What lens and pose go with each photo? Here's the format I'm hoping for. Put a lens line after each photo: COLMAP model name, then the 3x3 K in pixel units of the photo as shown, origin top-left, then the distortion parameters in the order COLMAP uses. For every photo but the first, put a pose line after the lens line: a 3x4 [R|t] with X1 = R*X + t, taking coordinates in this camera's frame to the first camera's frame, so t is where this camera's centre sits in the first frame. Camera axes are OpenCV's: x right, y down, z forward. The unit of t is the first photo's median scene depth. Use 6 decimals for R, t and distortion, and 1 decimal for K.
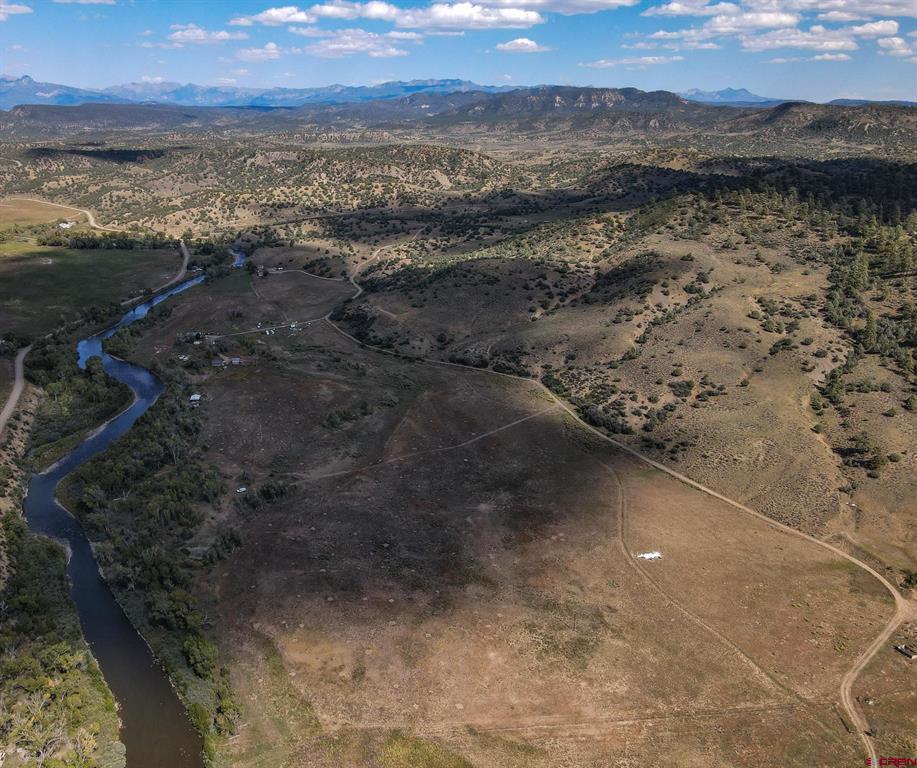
lens RADIAL K [[747.4, 0, 409.0], [0, 747.4, 383.8], [0, 0, 1]] dist [0.009483, 0.015026]
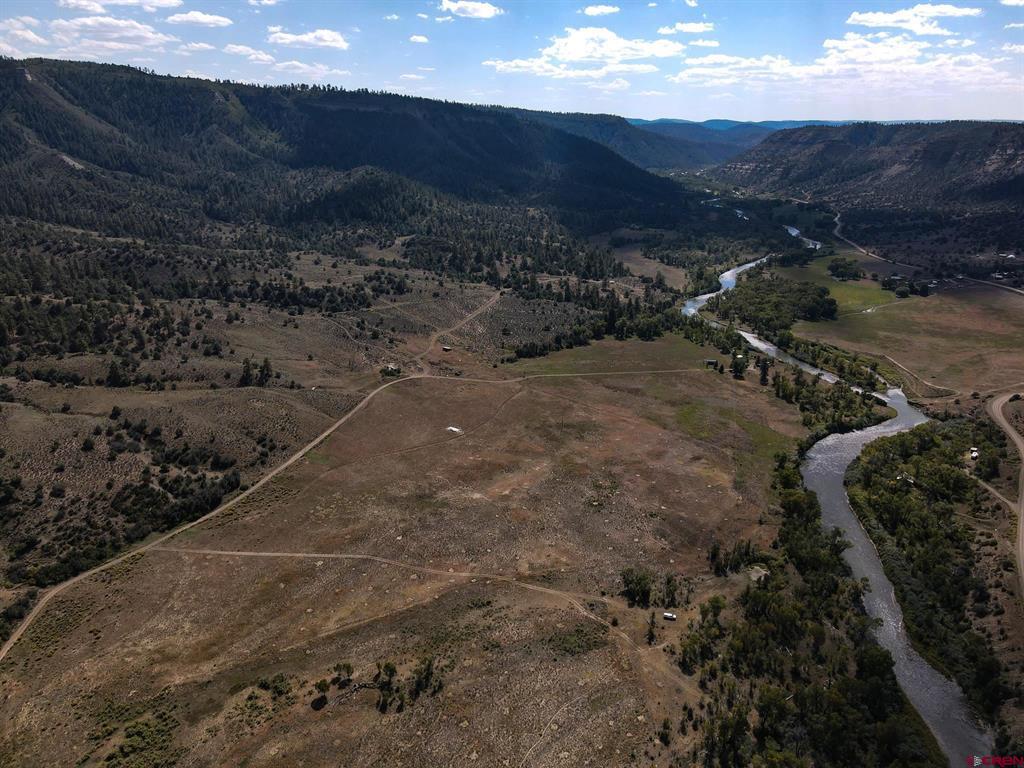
lens RADIAL K [[748.5, 0, 515.6], [0, 748.5, 382.5], [0, 0, 1]] dist [0.010163, 0.016357]
pose [[-0.719642, -0.239825, 0.651612, -0.396668], [0.223154, 0.808784, 0.544124, -0.352131], [-0.657508, 0.536984, -0.528517, 1.001351]]
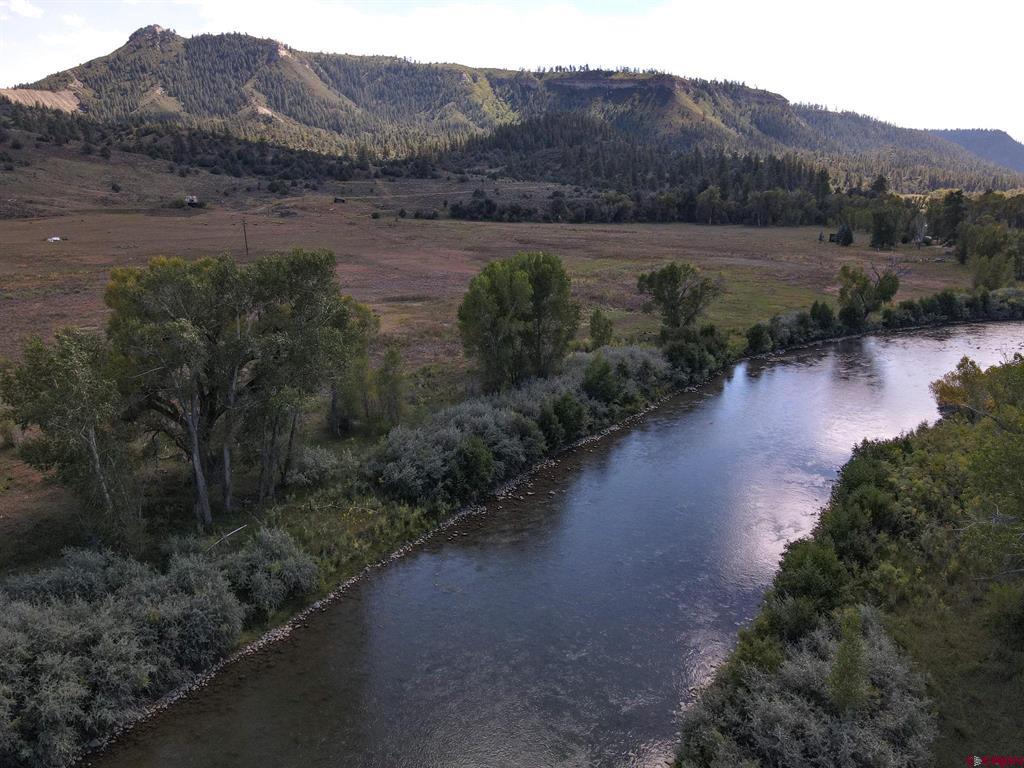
lens RADIAL K [[746.4, 0, 515.6], [0, 746.4, 382.3], [0, 0, 1]] dist [0.012107, 0.008303]
pose [[-0.337066, -0.246196, 0.908721, -0.251466], [0.313151, 0.880930, 0.354822, 0.145312], [-0.887876, 0.404165, -0.219835, 0.525921]]
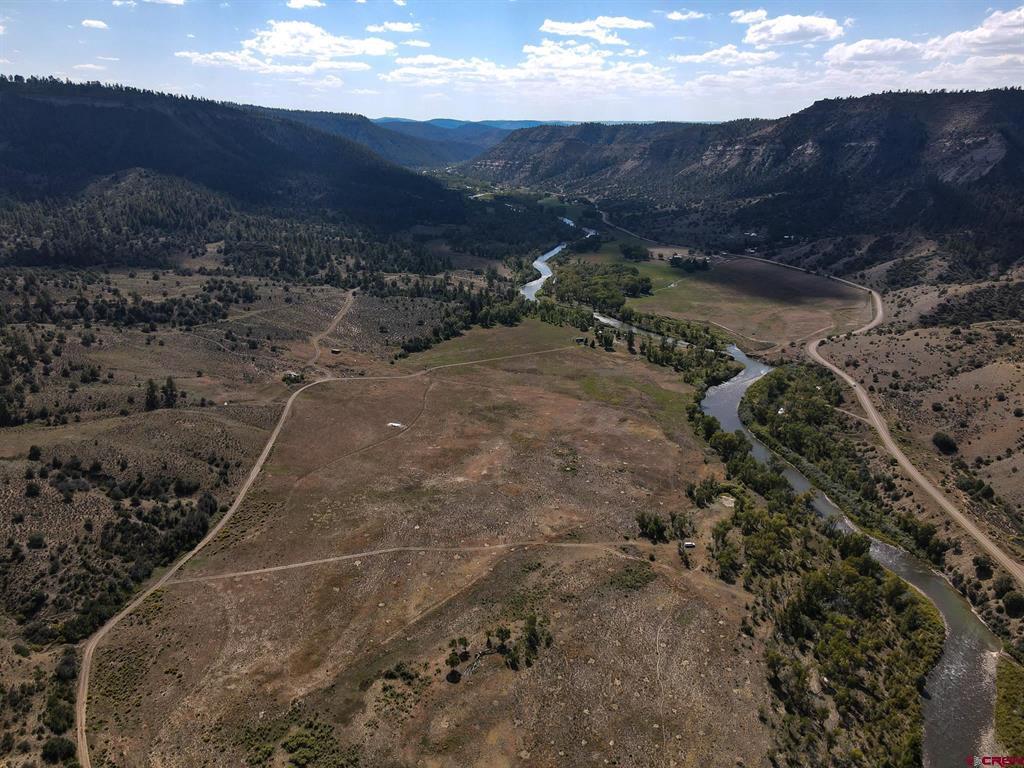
lens RADIAL K [[748.5, 0, 515.6], [0, 748.5, 382.5], [0, 0, 1]] dist [0.010163, 0.016357]
pose [[-0.916067, -0.145791, 0.373585, -0.246507], [0.120899, 0.787833, 0.603907, -0.405865], [-0.382366, 0.598385, -0.704082, 1.154014]]
